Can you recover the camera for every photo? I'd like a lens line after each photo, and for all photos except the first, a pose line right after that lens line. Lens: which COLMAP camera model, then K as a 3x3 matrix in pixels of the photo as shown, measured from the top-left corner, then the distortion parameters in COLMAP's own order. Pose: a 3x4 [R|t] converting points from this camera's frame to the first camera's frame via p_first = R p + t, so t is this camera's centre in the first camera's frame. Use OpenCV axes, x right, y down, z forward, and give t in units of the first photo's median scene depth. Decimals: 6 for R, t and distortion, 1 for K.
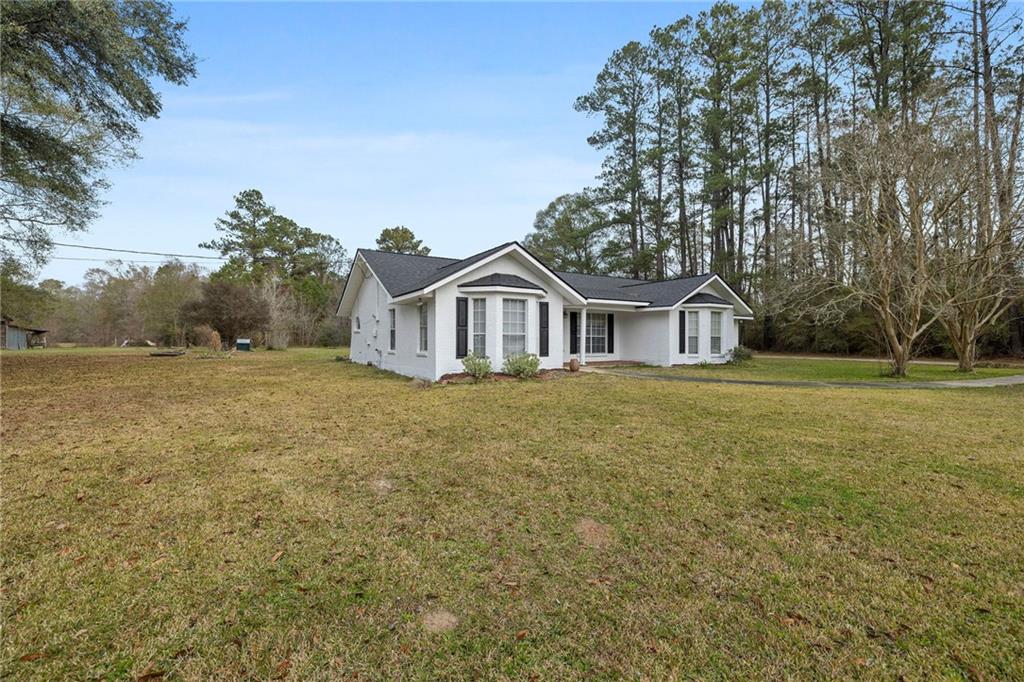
lens RADIAL K [[429.4, 0, 509.3], [0, 429.4, 342.5], [0, 0, 1]] dist [-0.002466, 0.000010]
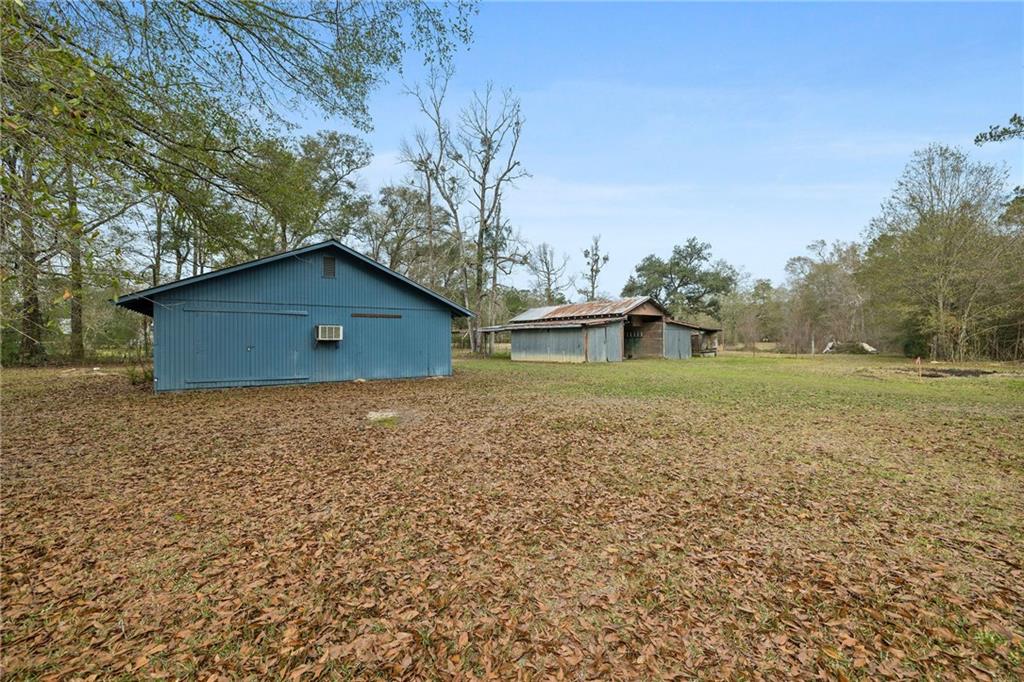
lens RADIAL K [[429.4, 0, 513.3], [0, 429.4, 340.7], [0, 0, 1]] dist [-0.002466, 0.000010]
pose [[0.205591, 0.002271, -0.978635, -0.486392], [-0.003734, 0.999992, 0.001537, -0.010404], [0.978631, 0.003338, 0.205598, 0.540534]]
